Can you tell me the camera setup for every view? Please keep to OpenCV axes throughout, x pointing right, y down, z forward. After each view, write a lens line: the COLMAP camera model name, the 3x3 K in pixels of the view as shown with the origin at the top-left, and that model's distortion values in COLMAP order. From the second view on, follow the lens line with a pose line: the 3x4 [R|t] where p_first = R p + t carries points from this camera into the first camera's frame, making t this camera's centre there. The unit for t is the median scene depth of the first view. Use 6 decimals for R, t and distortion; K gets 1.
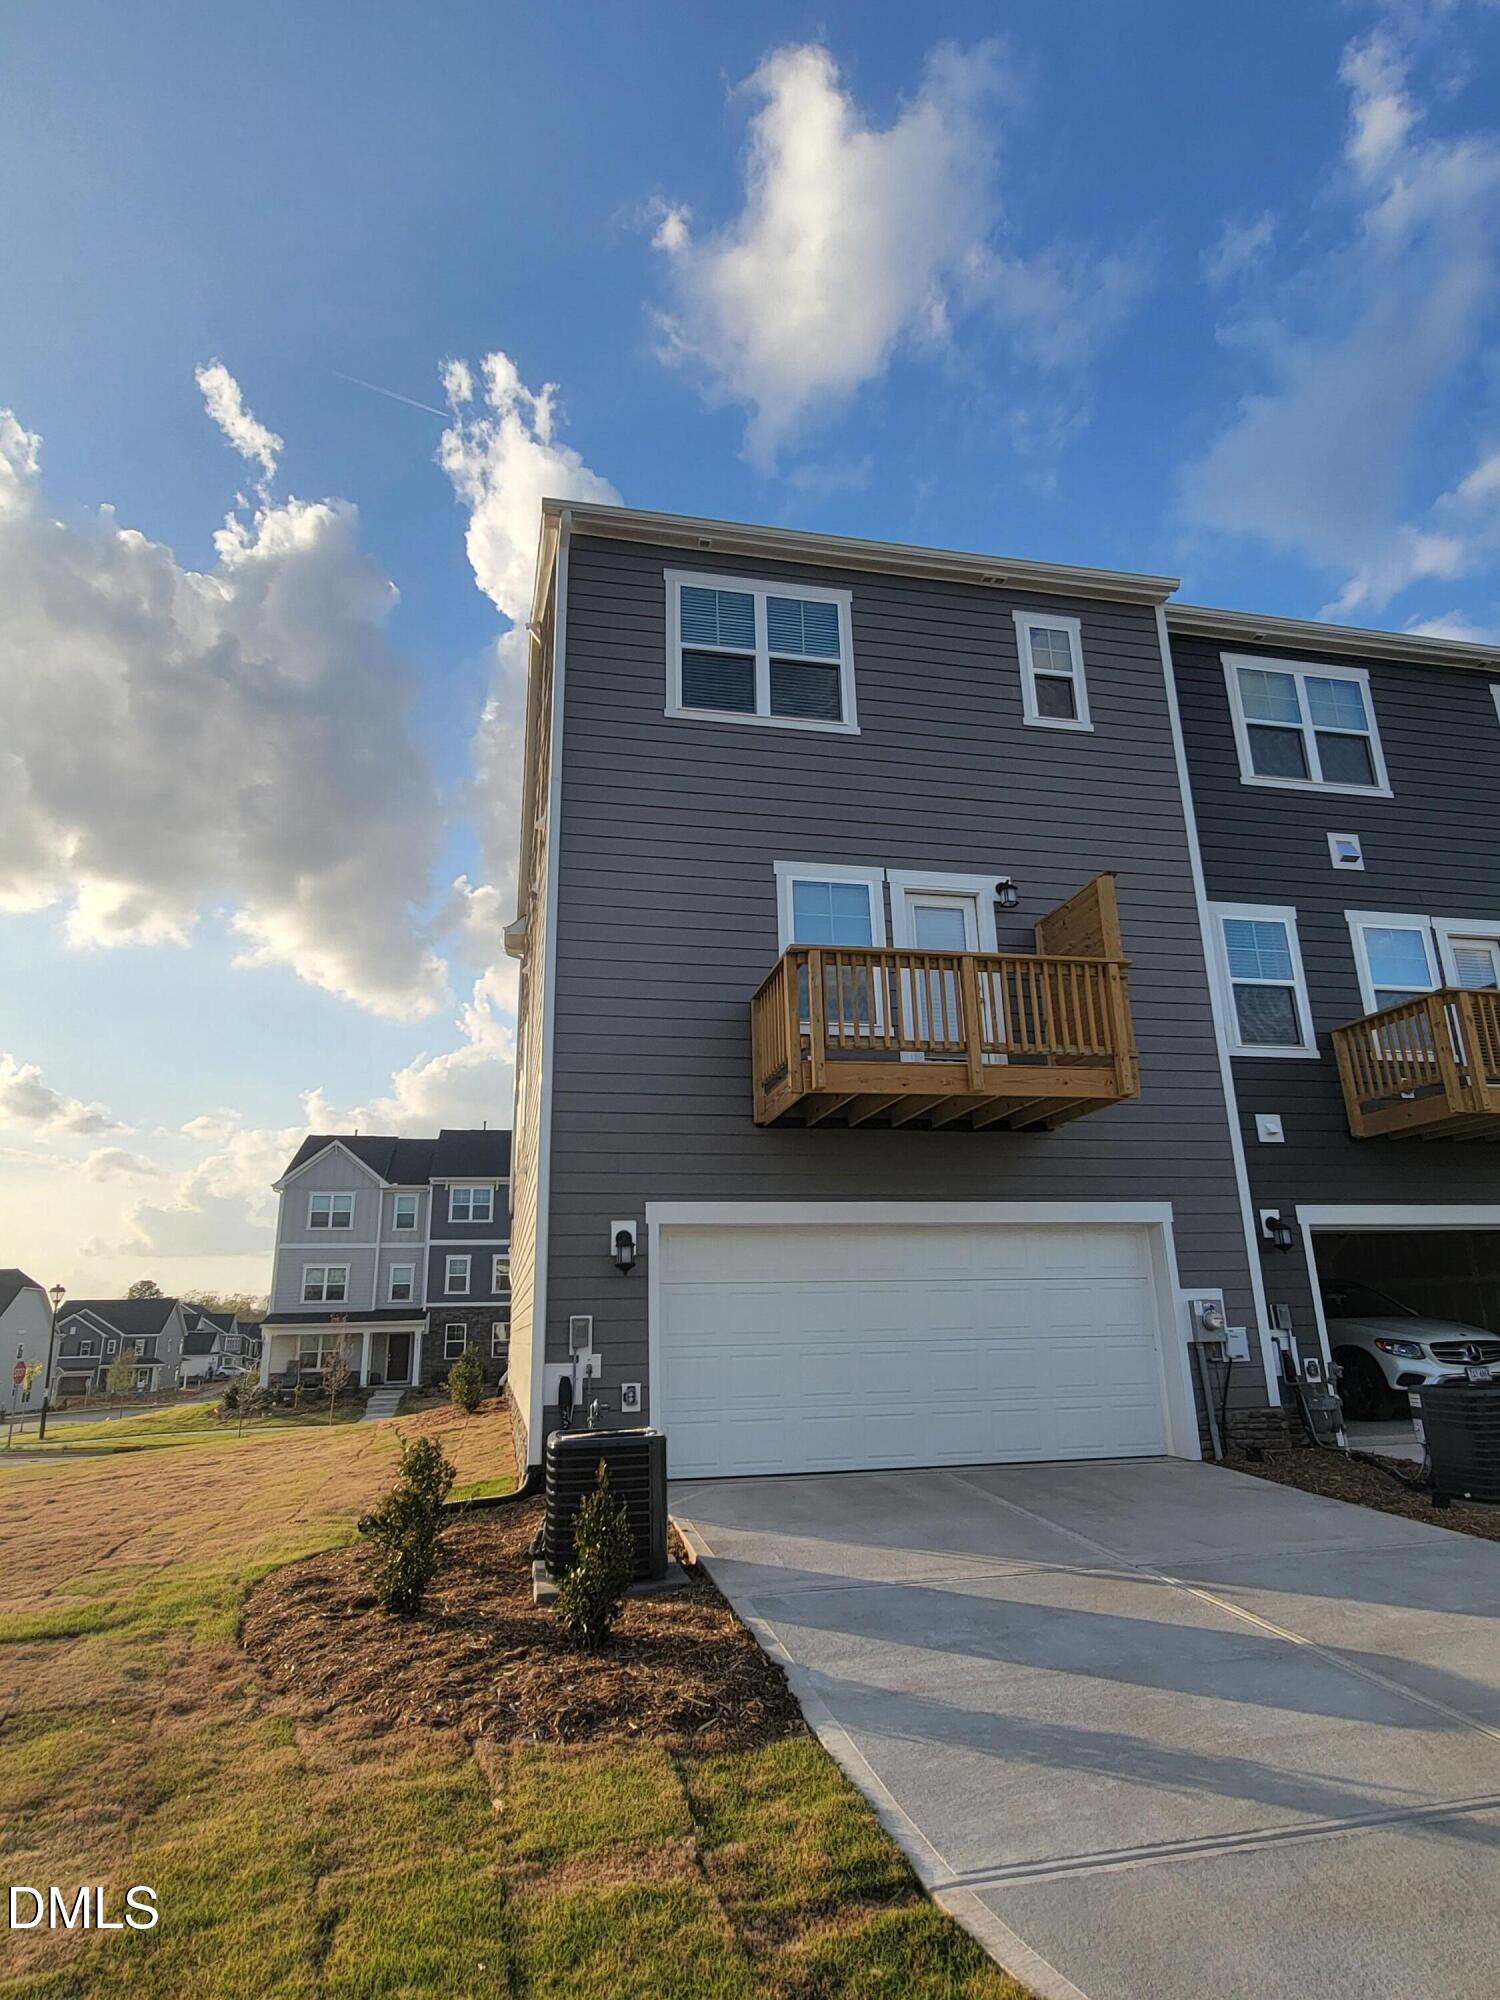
lens RADIAL K [[954.3, 0, 683.7], [0, 954.3, 1013.4], [0, 0, 1]] dist [0.000757, 0.000496]
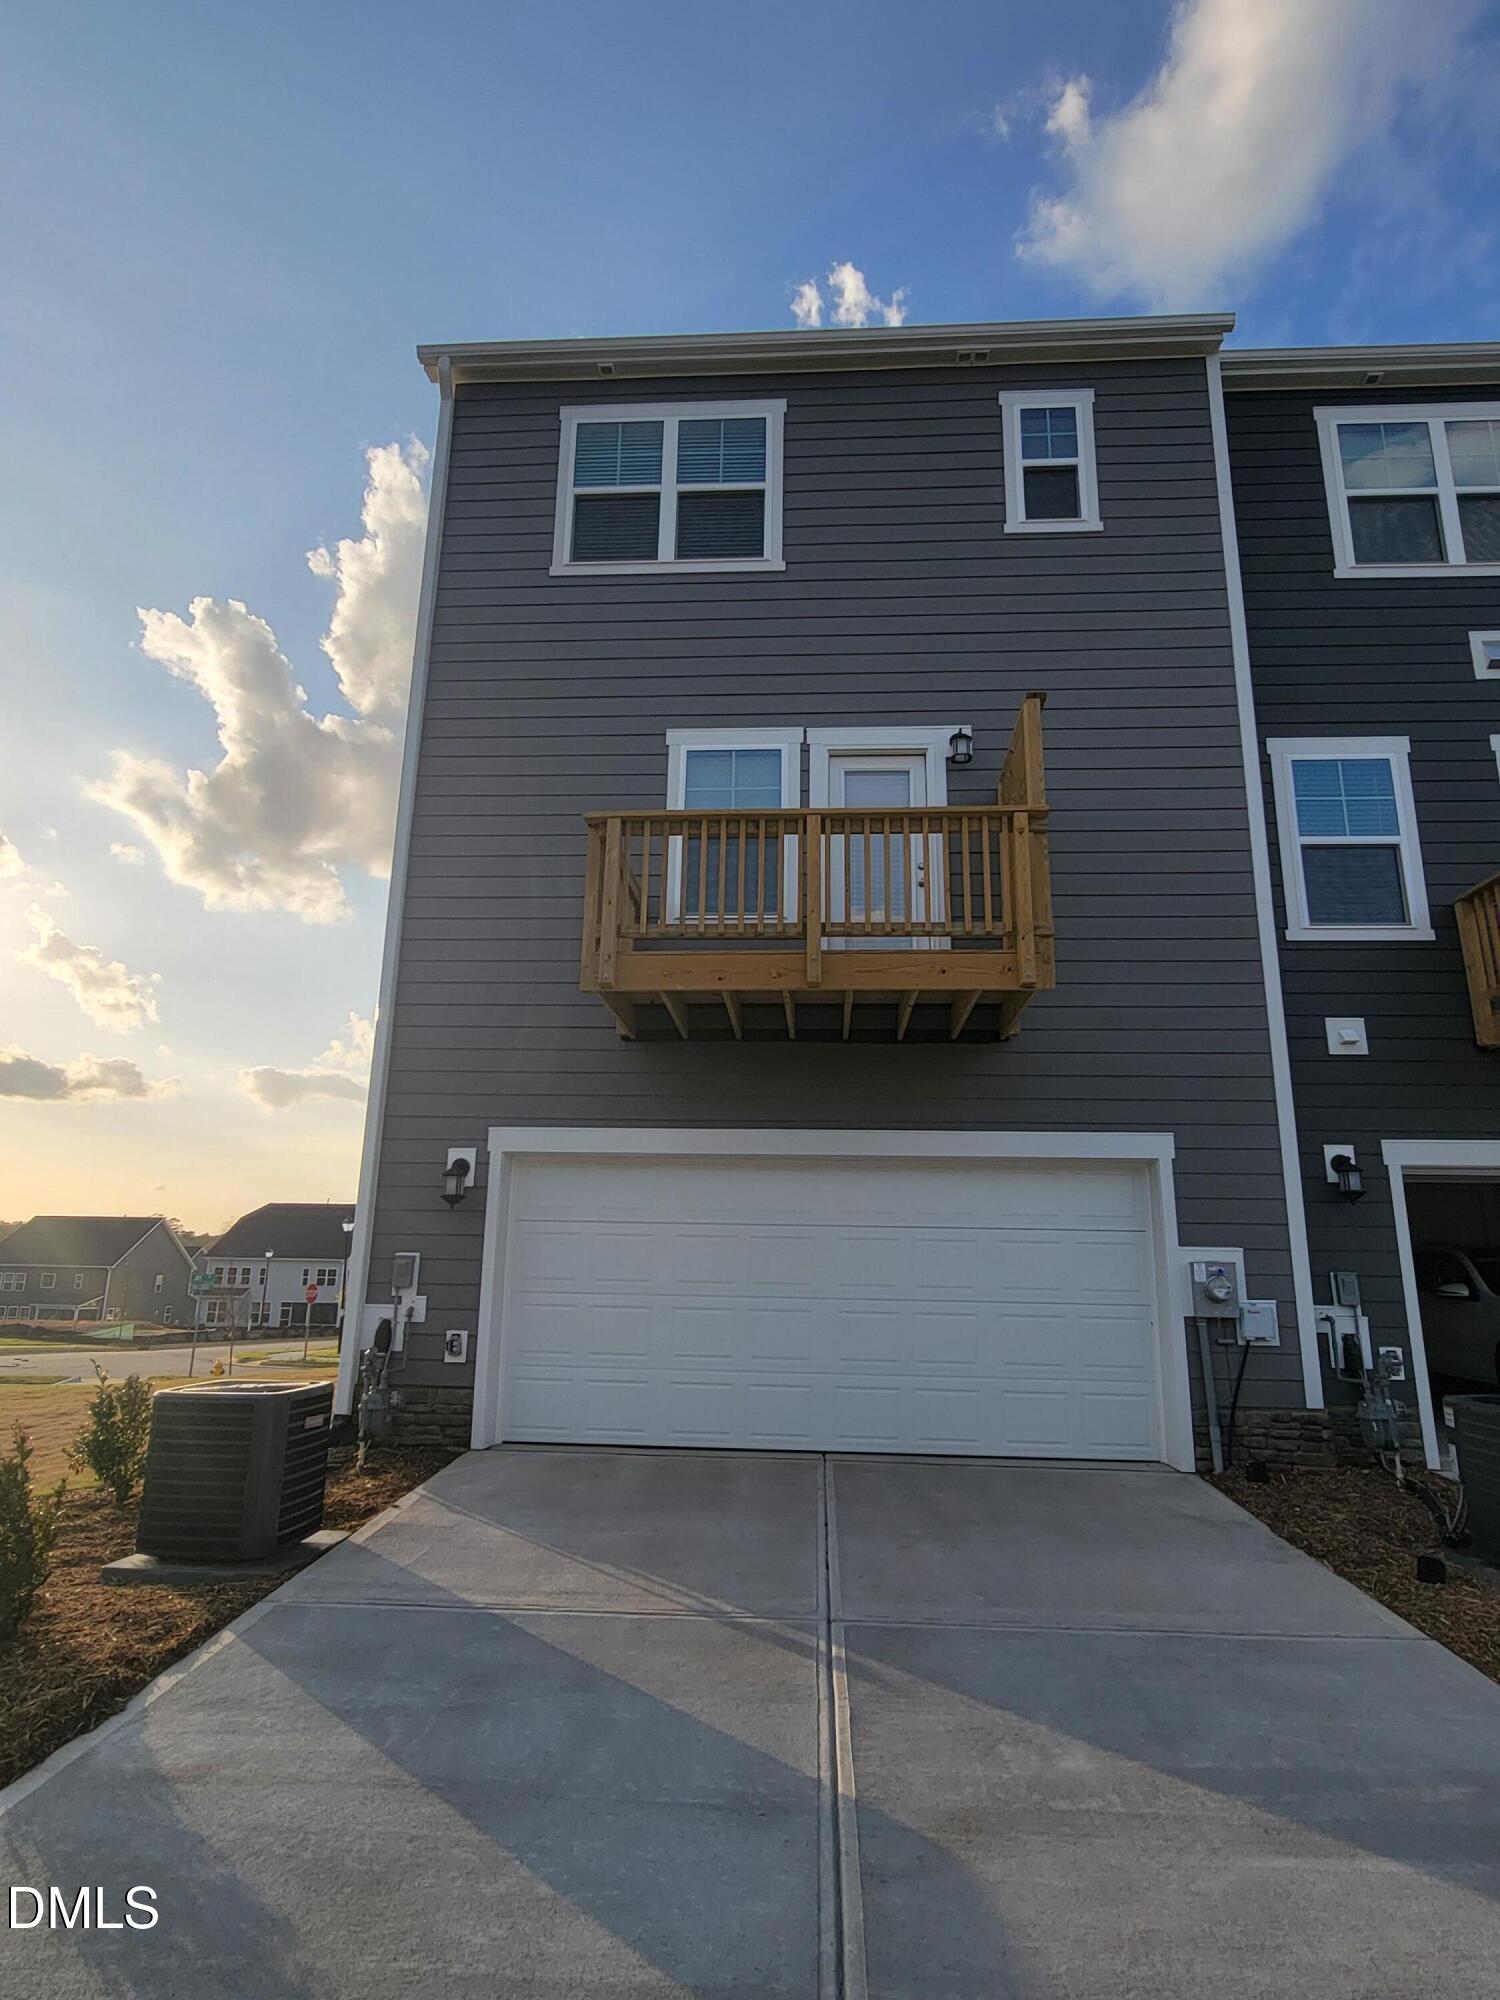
lens RADIAL K [[954.3, 0, 752.4], [0, 954.3, 995.7], [0, 0, 1]] dist [0.000757, 0.000496]
pose [[0.972166, -0.028118, -0.232598, 0.348658], [0.035831, 0.998937, 0.029000, 0.052576], [0.231535, -0.036527, 0.972141, 0.181426]]
